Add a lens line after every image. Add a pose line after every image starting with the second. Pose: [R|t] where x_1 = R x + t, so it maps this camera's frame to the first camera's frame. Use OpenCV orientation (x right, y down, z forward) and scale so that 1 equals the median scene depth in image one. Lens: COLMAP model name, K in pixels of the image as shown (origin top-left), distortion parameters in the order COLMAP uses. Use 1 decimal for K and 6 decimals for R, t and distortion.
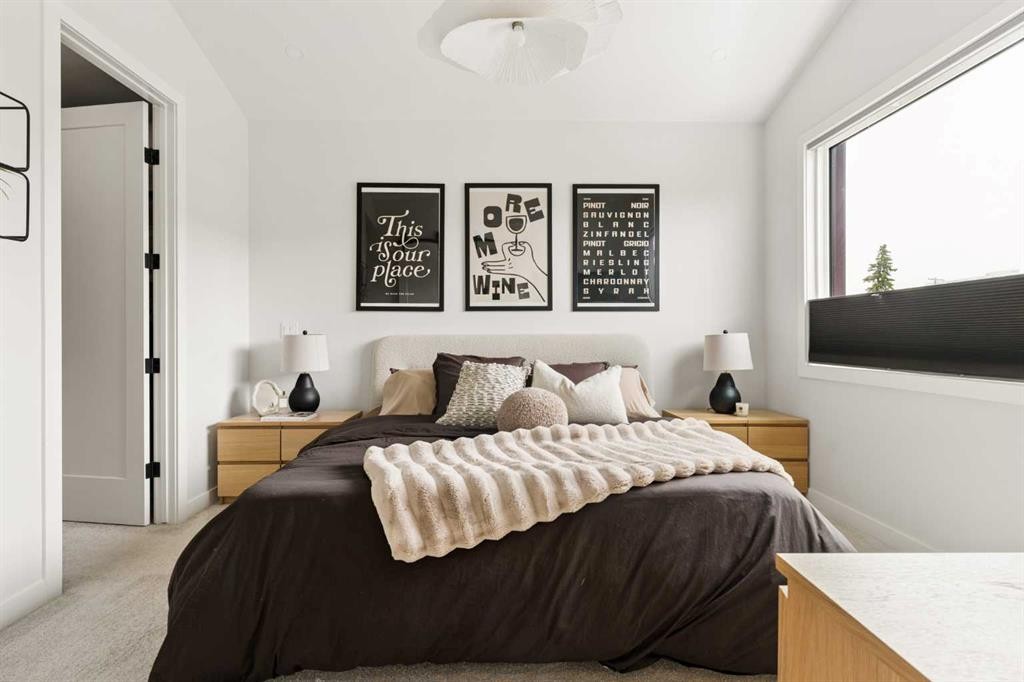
lens RADIAL K [[487.4, 0, 513.0], [0, 487.4, 339.8], [0, 0, 1]] dist [-0.005561, 0.000098]
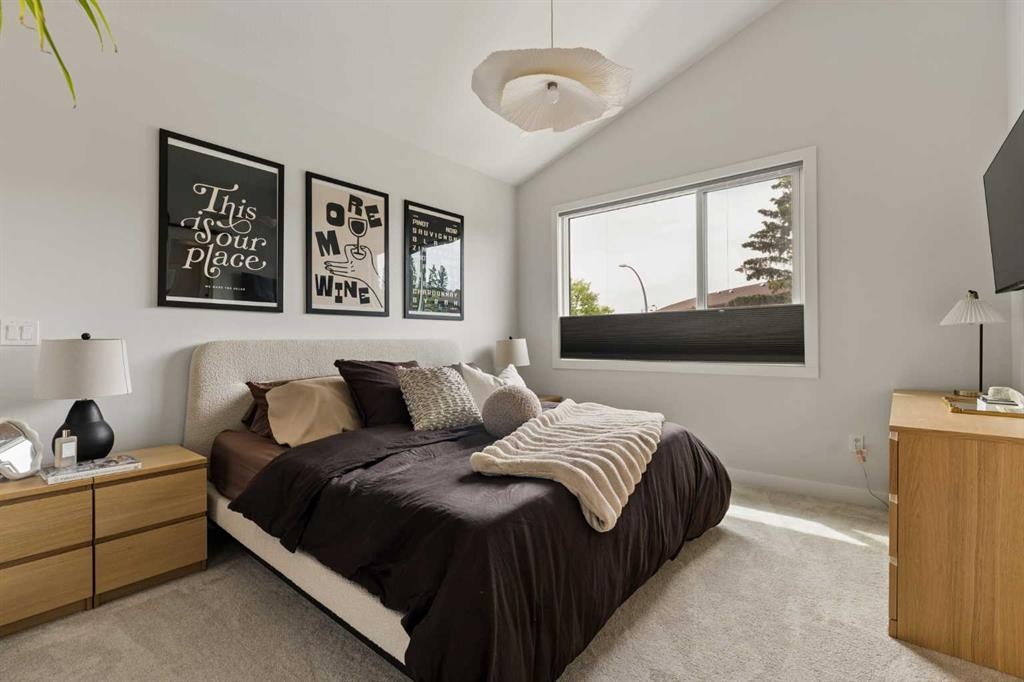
lens RADIAL K [[457.6, 0, 507.5], [0, 457.6, 337.1], [0, 0, 1]] dist [0.004471, 0.000303]
pose [[0.660927, 0.005747, 0.750428, -0.486283], [0.007835, 0.999863, -0.014558, -0.000701], [-0.750409, 0.015501, 0.660792, 0.170603]]
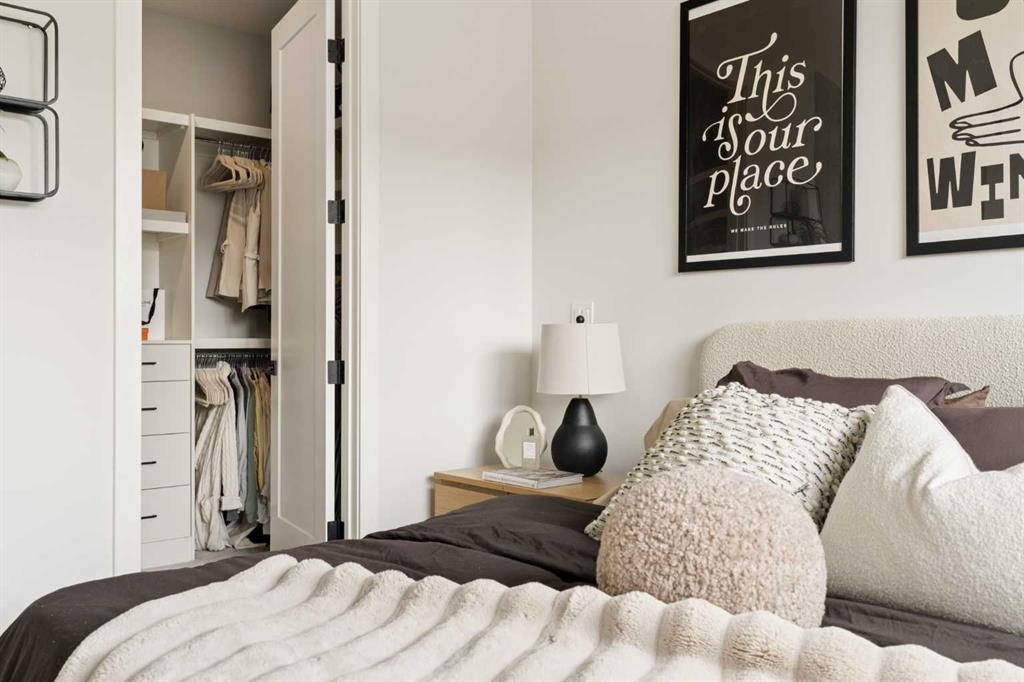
lens RADIAL K [[887.0, 0, 511.0], [0, 887.0, 342.2], [0, 0, 1]] dist [0.004185, 0.007143]
pose [[0.636329, 0.001460, -0.771417, 0.243064], [-0.003171, 0.999995, -0.000723, 0.009592], [0.771412, 0.002906, 0.636330, 0.318629]]
